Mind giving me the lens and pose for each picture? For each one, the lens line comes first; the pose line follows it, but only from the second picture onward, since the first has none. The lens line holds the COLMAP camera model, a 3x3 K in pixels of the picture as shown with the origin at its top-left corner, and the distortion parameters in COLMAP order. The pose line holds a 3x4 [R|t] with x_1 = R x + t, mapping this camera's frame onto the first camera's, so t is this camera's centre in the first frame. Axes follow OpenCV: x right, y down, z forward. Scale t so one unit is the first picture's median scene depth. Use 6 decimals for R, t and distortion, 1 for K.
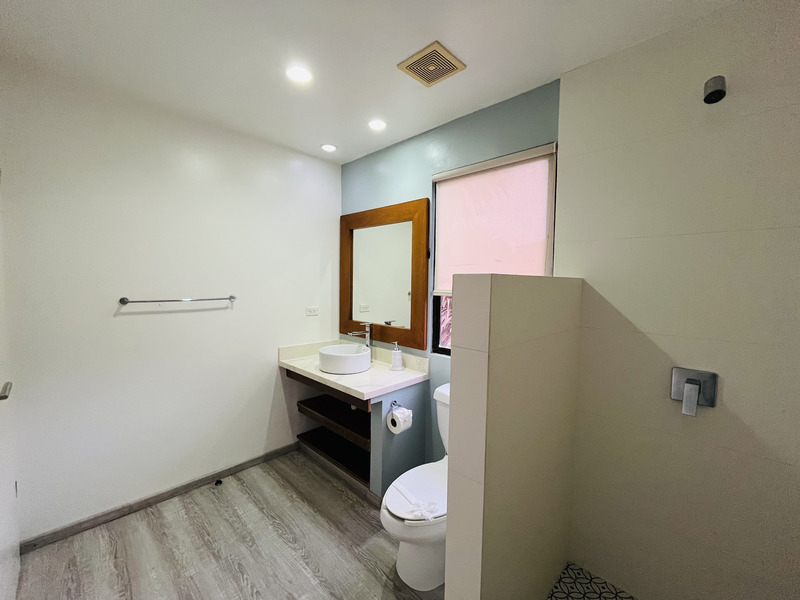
lens RADIAL K [[327.0, 0, 398.9], [0, 327.0, 300.0], [0, 0, 1]] dist [-0.003148, -0.000516]
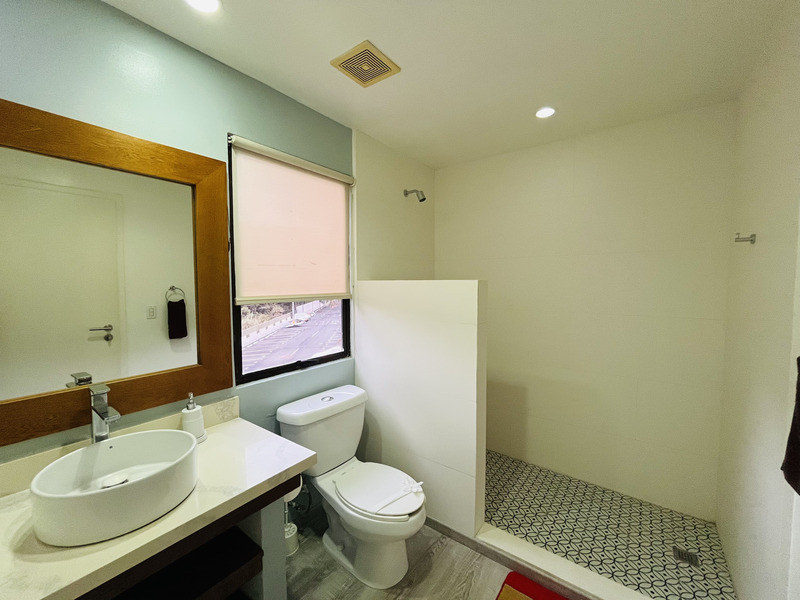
lens RADIAL K [[327.0, 0, 399.1], [0, 327.0, 298.2], [0, 0, 1]] dist [-0.003148, -0.000516]
pose [[-0.131839, -0.068224, 0.988921, -0.677472], [0.052474, 0.995750, 0.075691, -0.068123], [-0.989881, 0.061872, -0.127698, 0.781517]]
